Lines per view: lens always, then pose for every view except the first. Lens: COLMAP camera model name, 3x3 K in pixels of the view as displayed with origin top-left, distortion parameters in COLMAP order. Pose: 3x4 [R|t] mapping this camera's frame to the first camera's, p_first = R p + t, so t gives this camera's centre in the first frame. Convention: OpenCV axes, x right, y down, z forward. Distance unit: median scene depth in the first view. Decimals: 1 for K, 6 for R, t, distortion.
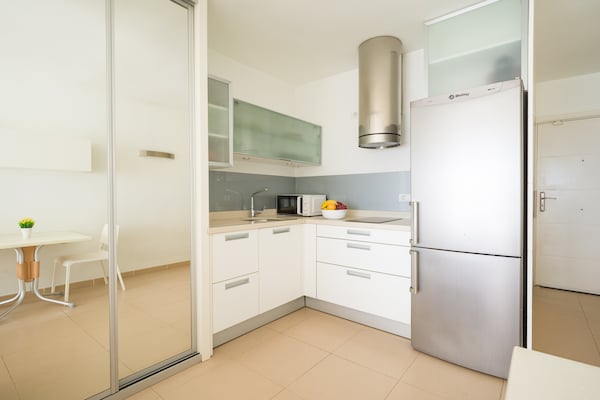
lens RADIAL K [[288.0, 0, 300.0], [0, 288.0, 200.0], [0, 0, 1]] dist [-0.000625, -0.000344]
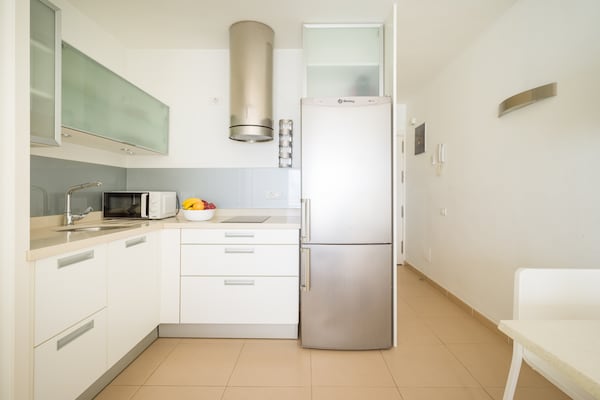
lens RADIAL K [[297.0, 0, 295.3], [0, 297.0, 191.4], [0, 0, 1]] dist [0.000427, 0.000132]
pose [[0.787433, 0.001299, 0.616399, -0.197174], [0.008868, 0.999870, -0.013436, -0.004974], [-0.616337, 0.016046, 0.787319, 0.158440]]
